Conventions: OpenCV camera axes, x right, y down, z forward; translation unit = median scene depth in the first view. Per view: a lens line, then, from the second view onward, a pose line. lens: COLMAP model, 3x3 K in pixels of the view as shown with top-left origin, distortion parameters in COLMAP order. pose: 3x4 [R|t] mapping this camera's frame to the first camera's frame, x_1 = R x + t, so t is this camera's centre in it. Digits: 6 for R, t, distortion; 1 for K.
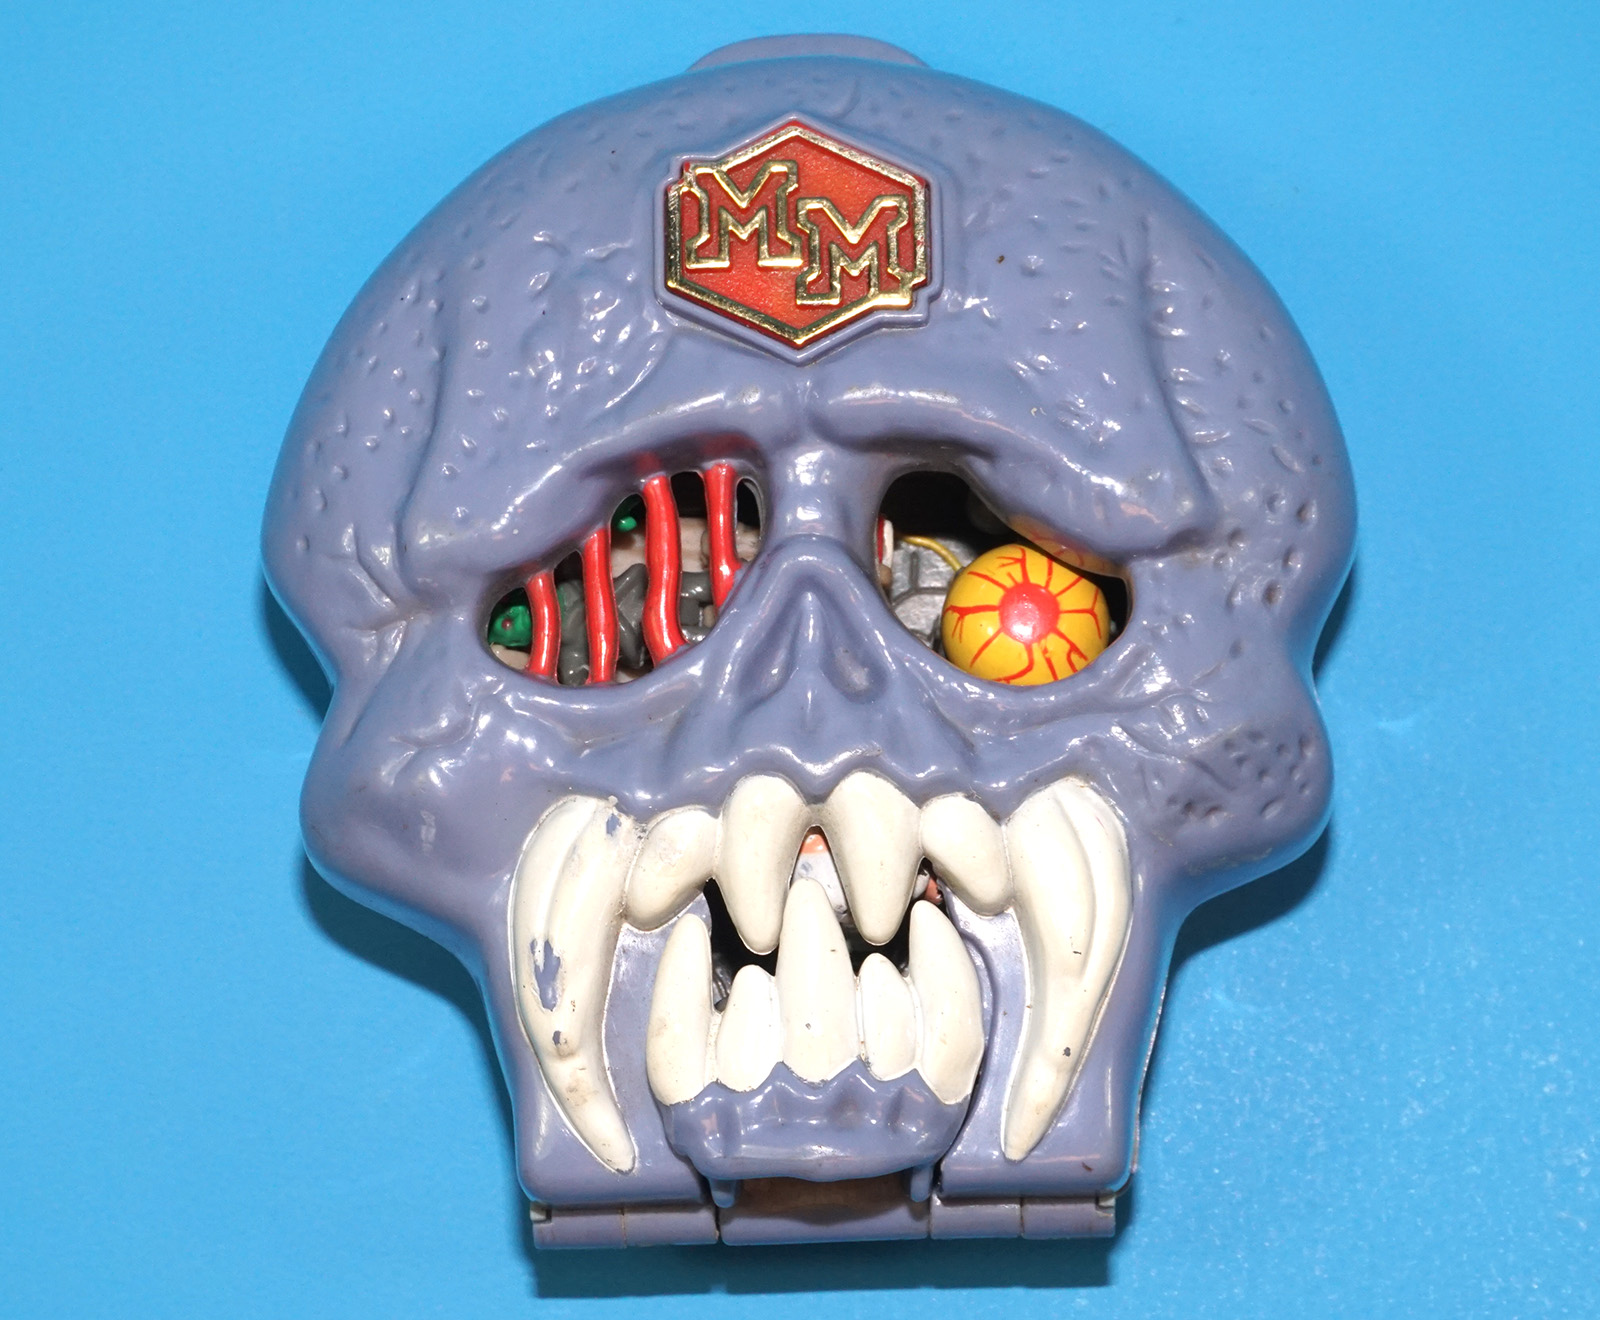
lens RADIAL K [[5475.9, 0, 800.0], [0, 5475.9, 660.0], [0, 0, 1]] dist [0.132184, 0.544555]
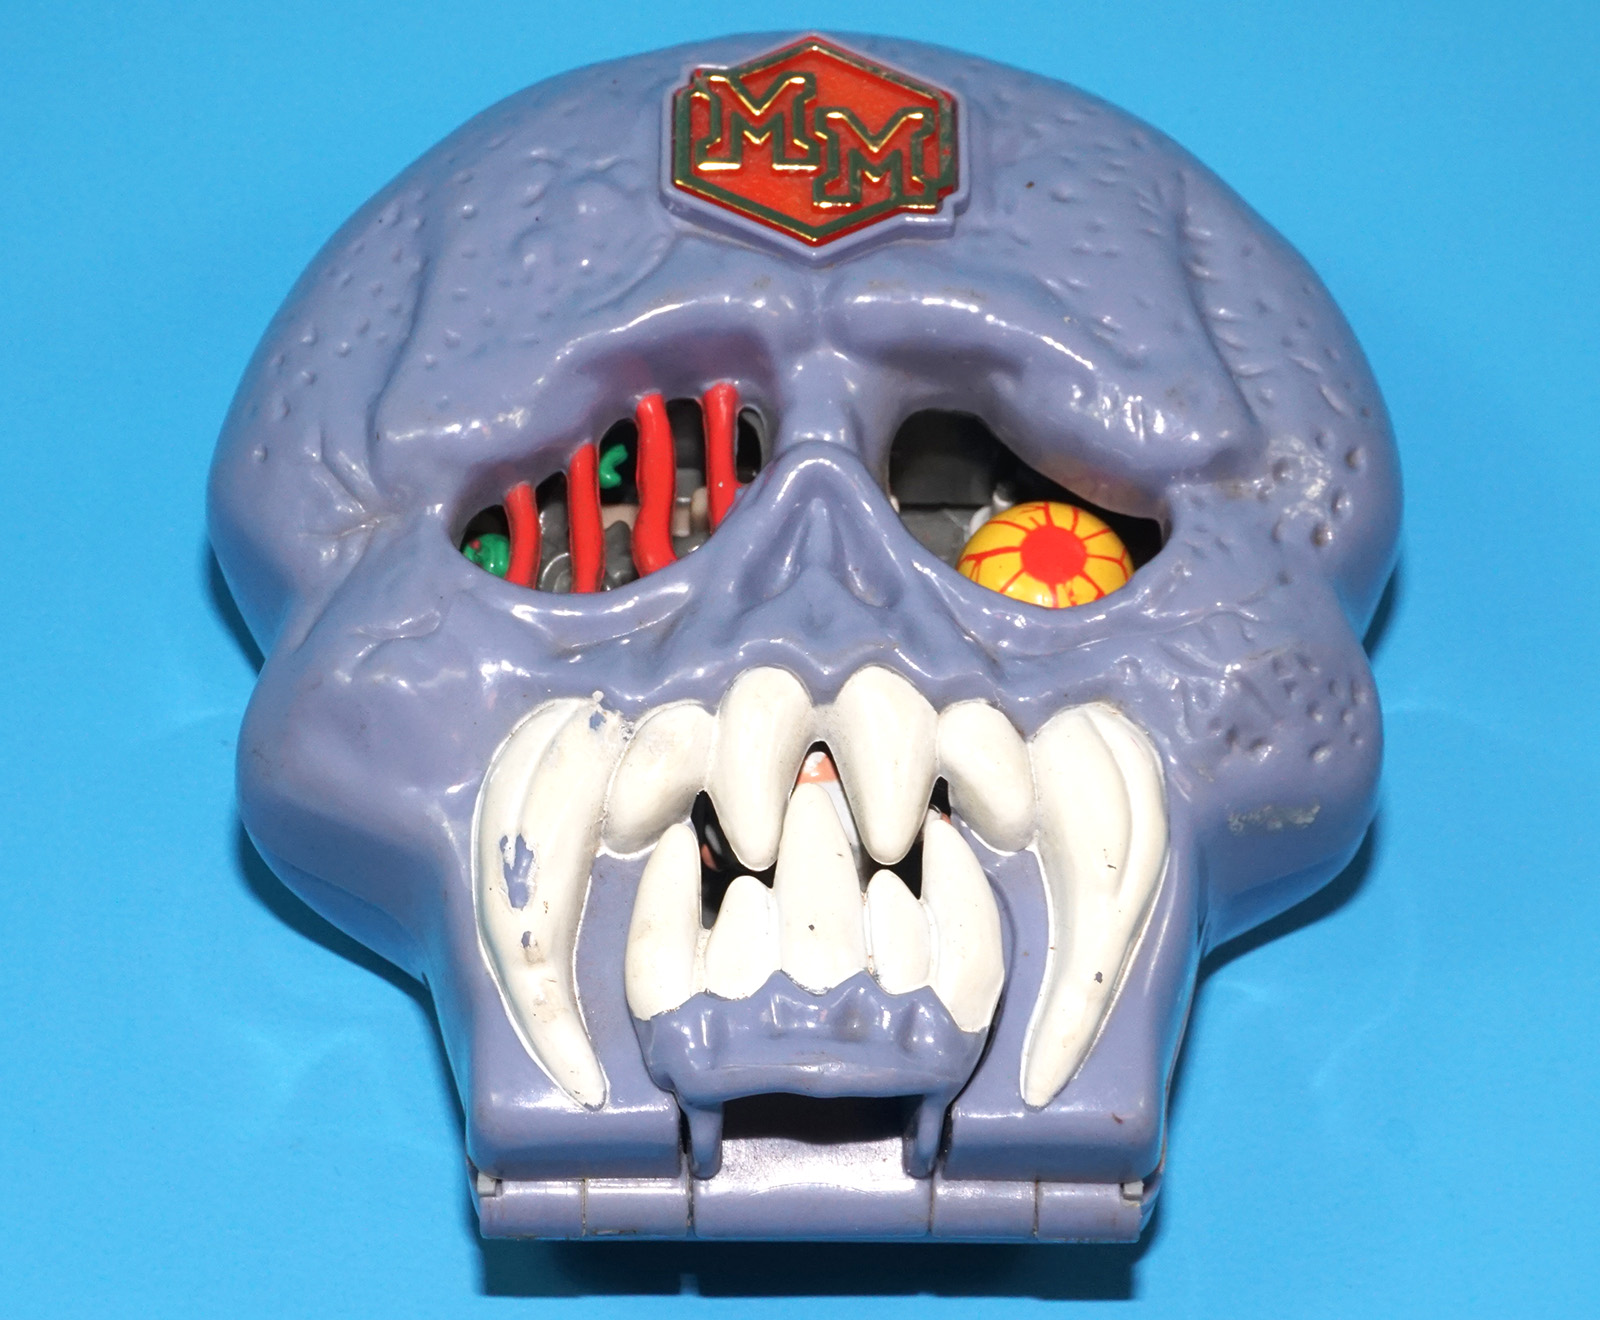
lens RADIAL K [[5475.9, 0, 800.0], [0, 5475.9, 660.0], [0, 0, 1]] dist [0.132184, 0.544555]
pose [[0.997864, 0.043290, 0.048919, -0.044939], [-0.026924, 0.954871, -0.295798, 0.283280], [-0.059516, 0.293849, 0.953997, 0.136571]]
